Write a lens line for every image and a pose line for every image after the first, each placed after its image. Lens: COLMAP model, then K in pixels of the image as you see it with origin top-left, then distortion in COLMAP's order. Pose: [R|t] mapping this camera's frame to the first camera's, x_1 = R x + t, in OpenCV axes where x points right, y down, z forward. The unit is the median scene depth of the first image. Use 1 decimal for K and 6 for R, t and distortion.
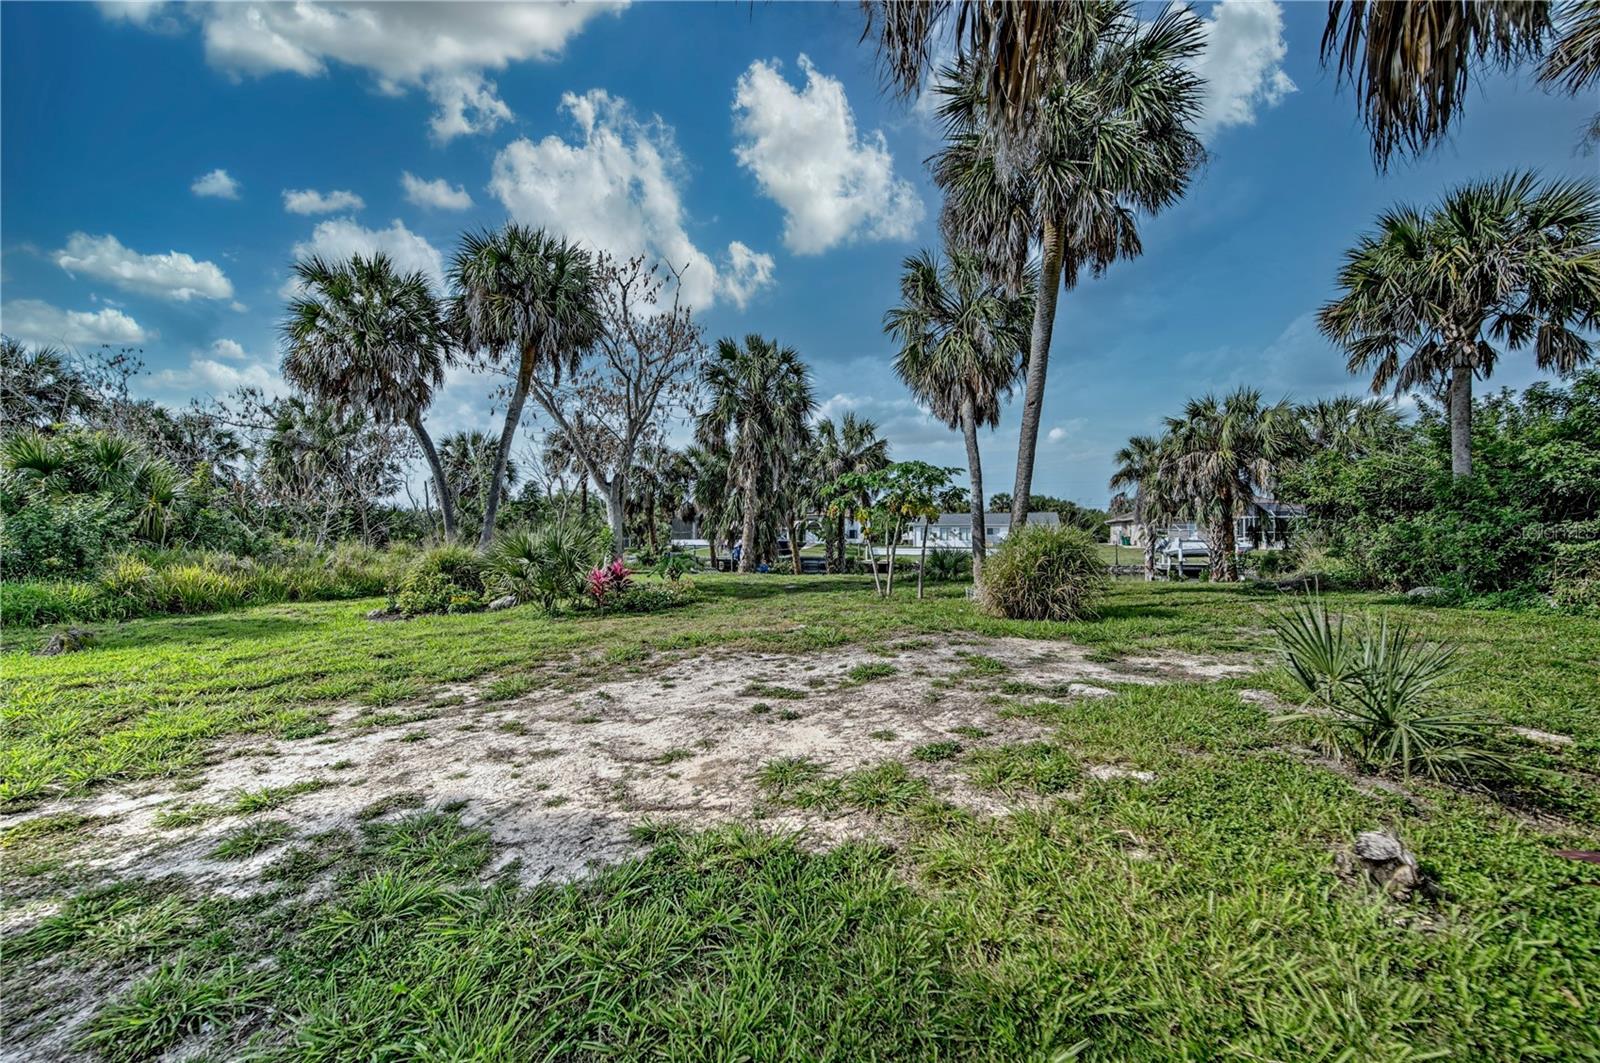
lens RADIAL K [[640.7, 0, 803.6], [0, 640.7, 527.9], [0, 0, 1]] dist [0.011951, -0.000038]
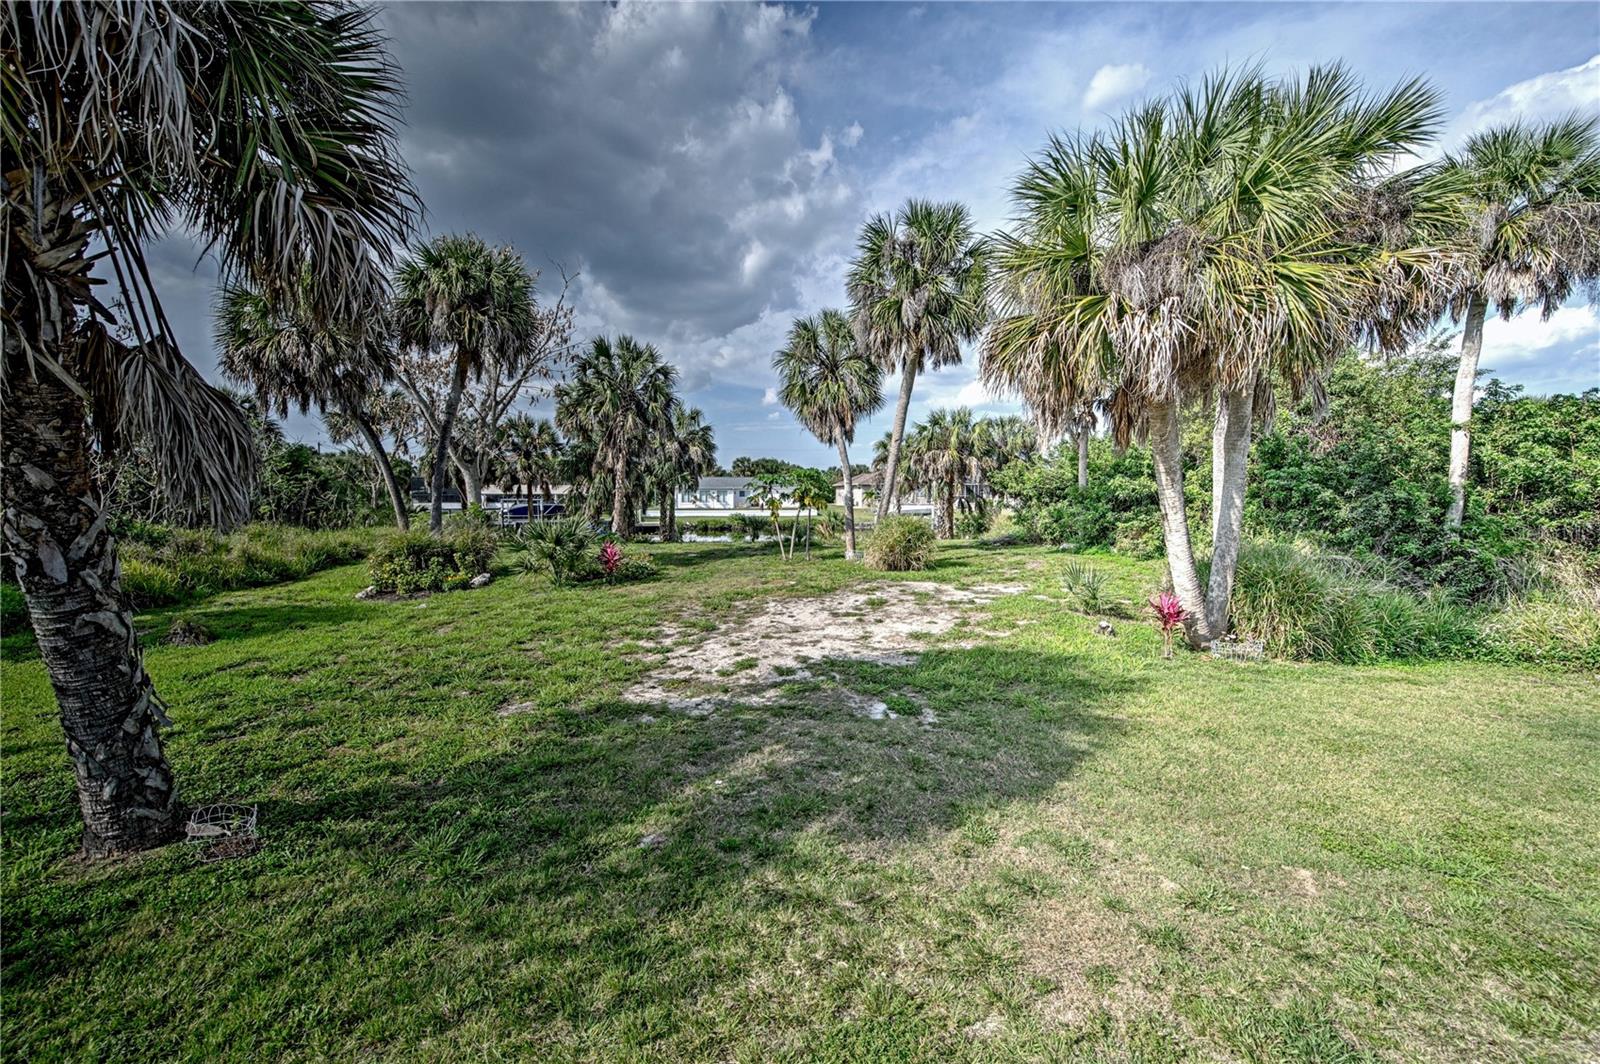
lens RADIAL K [[649.4, 0, 800.2], [0, 649.4, 525.7], [0, 0, 1]] dist [0.026606, -0.013586]
pose [[0.907094, -0.021600, 0.420373, -0.290237], [-0.006555, 0.997836, 0.065417, -0.042025], [-0.420876, -0.062095, 0.904990, -0.210525]]
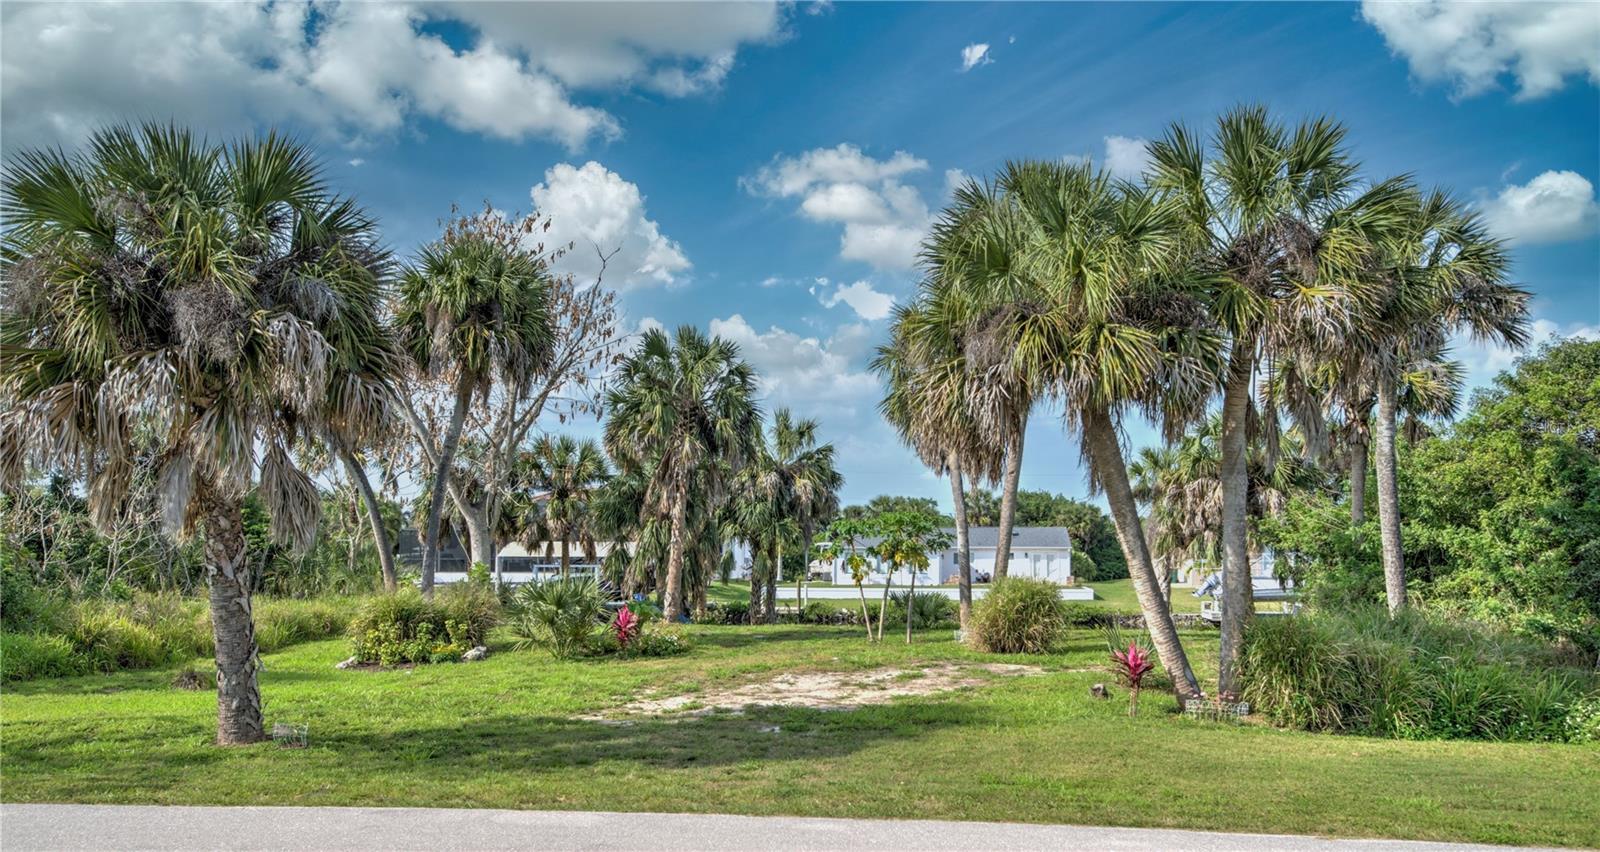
lens RADIAL K [[1389.8, 0, 820.6], [0, 1389.8, 503.7], [0, 0, 1]] dist [0.150408, 0.004652]
pose [[0.981887, 0.009807, 0.189215, -0.240558], [-0.004992, 0.999652, -0.025906, -0.034581], [-0.189403, 0.024492, 0.981594, -0.735639]]
